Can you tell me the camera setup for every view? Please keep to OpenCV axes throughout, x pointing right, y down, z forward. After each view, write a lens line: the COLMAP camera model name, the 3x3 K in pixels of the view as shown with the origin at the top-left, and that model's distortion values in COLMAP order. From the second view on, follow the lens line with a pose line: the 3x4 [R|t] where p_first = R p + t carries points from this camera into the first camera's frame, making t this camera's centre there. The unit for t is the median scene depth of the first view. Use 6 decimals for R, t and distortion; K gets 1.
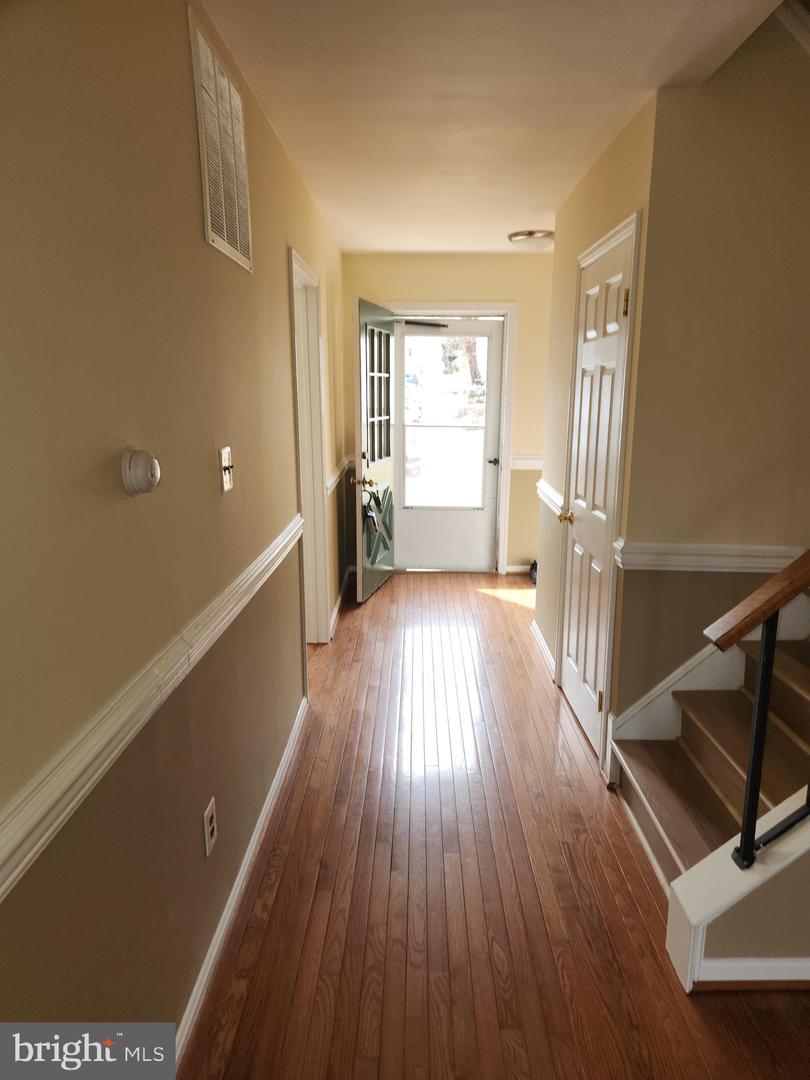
lens RADIAL K [[717.8, 0, 407.5], [0, 717.8, 550.9], [0, 0, 1]] dist [0.101010, -0.100052]
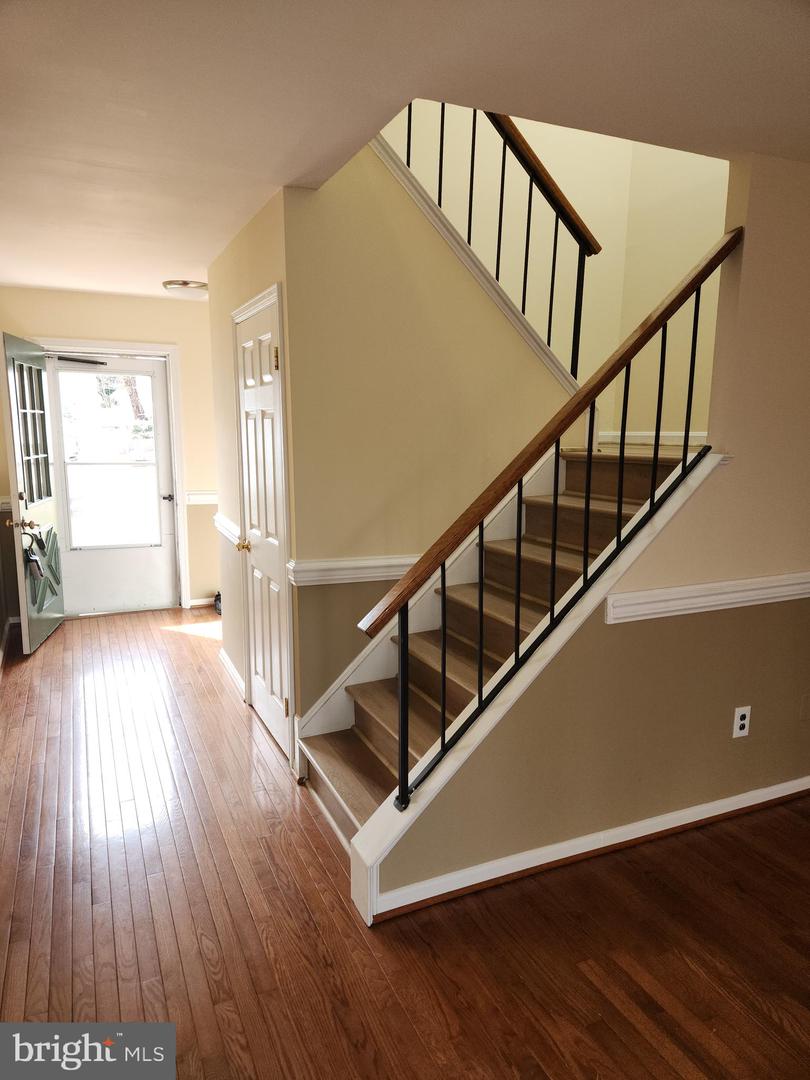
lens RADIAL K [[717.8, 0, 407.5], [0, 717.8, 550.9], [0, 0, 1]] dist [0.101010, -0.100052]
pose [[0.904646, -0.070216, 0.420339, -0.017069], [0.090133, 0.995545, -0.027679, 0.015213], [-0.416523, 0.062926, 0.906945, -0.103485]]
